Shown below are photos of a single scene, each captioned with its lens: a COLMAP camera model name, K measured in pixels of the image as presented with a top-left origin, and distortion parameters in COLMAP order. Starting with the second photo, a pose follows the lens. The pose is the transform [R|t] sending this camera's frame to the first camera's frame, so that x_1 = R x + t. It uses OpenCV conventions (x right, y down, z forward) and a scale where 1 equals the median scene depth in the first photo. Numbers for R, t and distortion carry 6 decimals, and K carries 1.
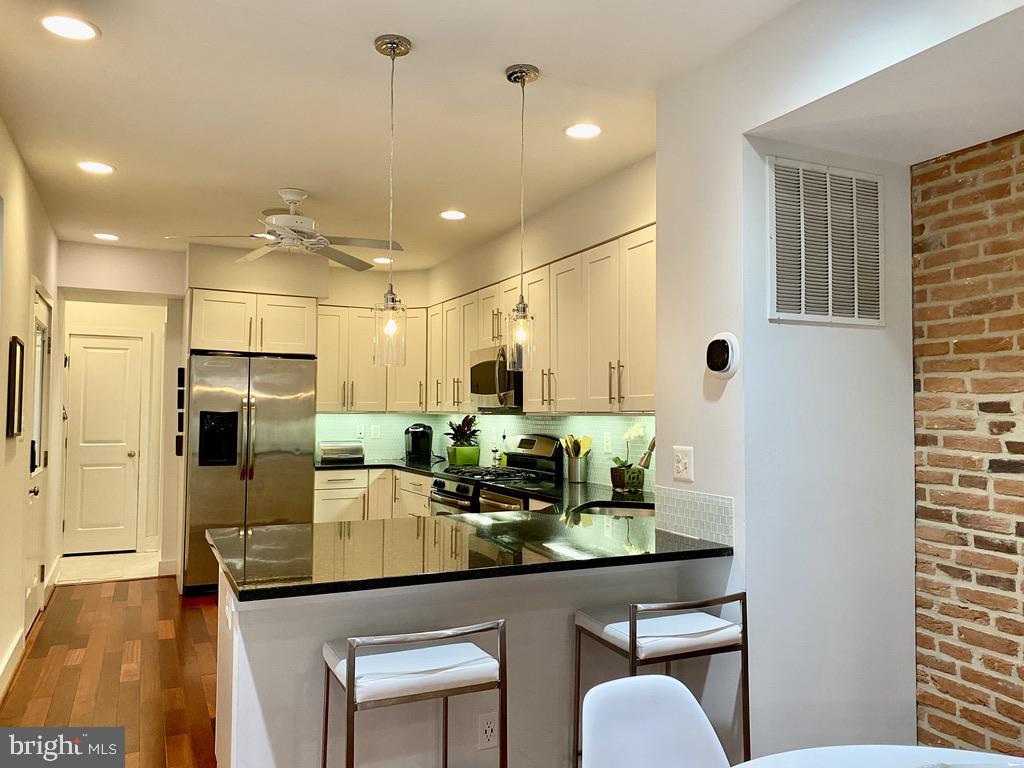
lens RADIAL K [[773.4, 0, 512.0], [0, 773.4, 379.1], [0, 0, 1]] dist [0.046228, -0.032100]
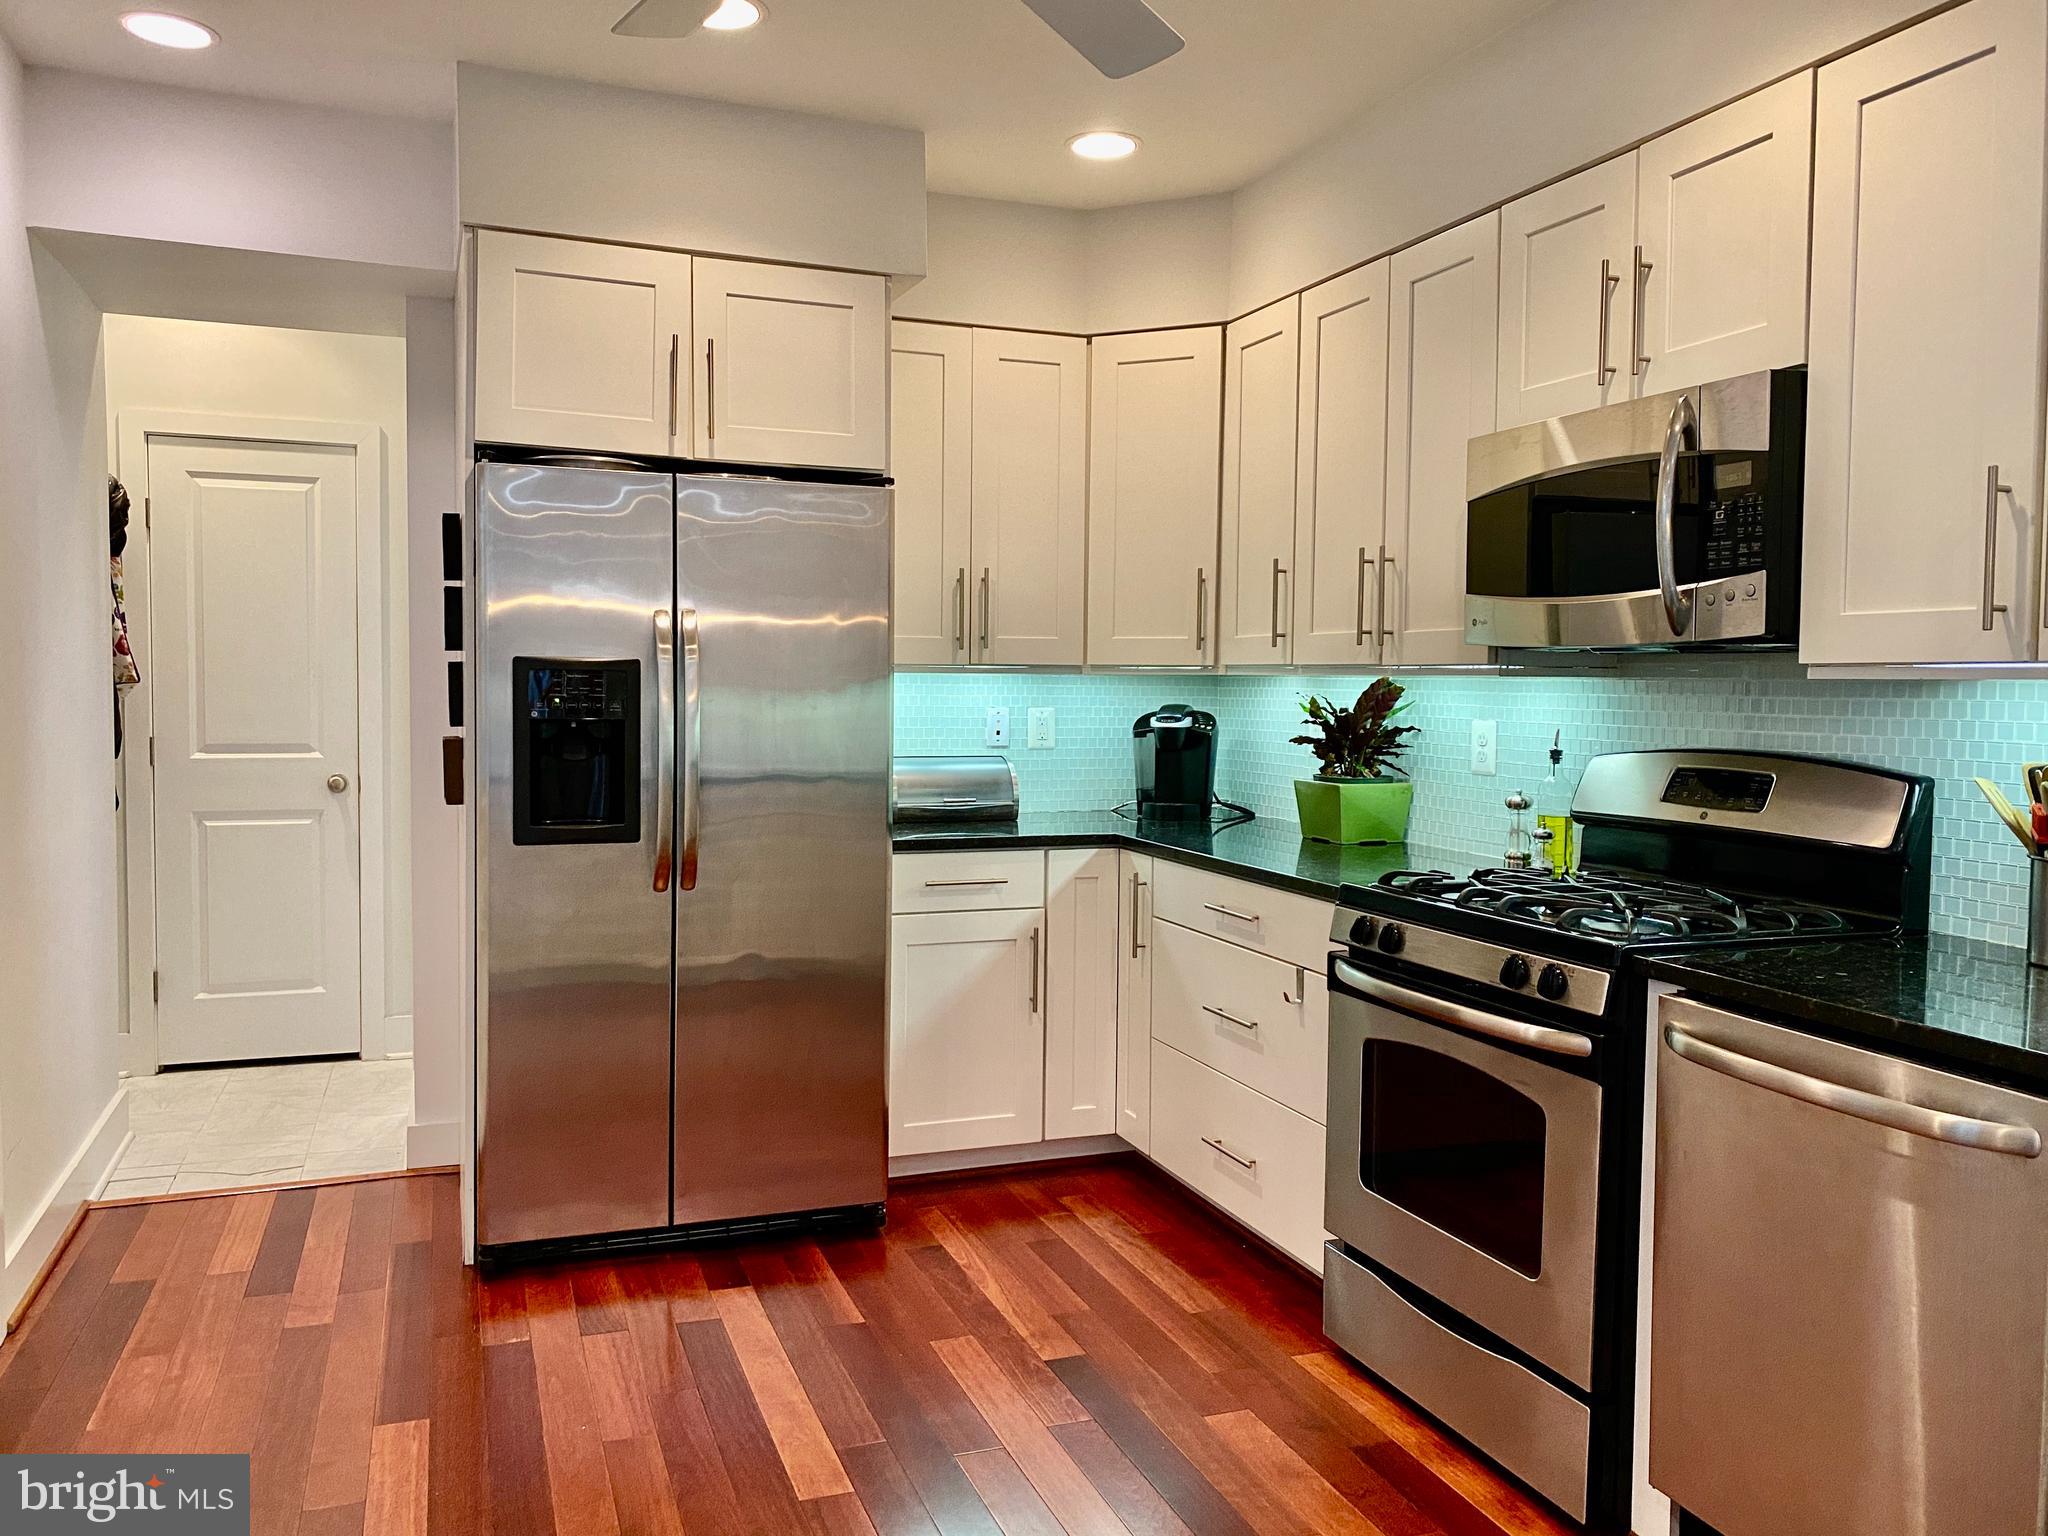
lens RADIAL K [[1546.8, 0, 1030.3], [0, 1546.8, 761.6], [0, 0, 1]] dist [0.046228, -0.032100]
pose [[0.996942, 0.010450, -0.077443, -0.152618], [-0.002846, 0.995216, 0.097655, 0.021238], [0.078093, -0.097136, 0.992203, 0.408015]]
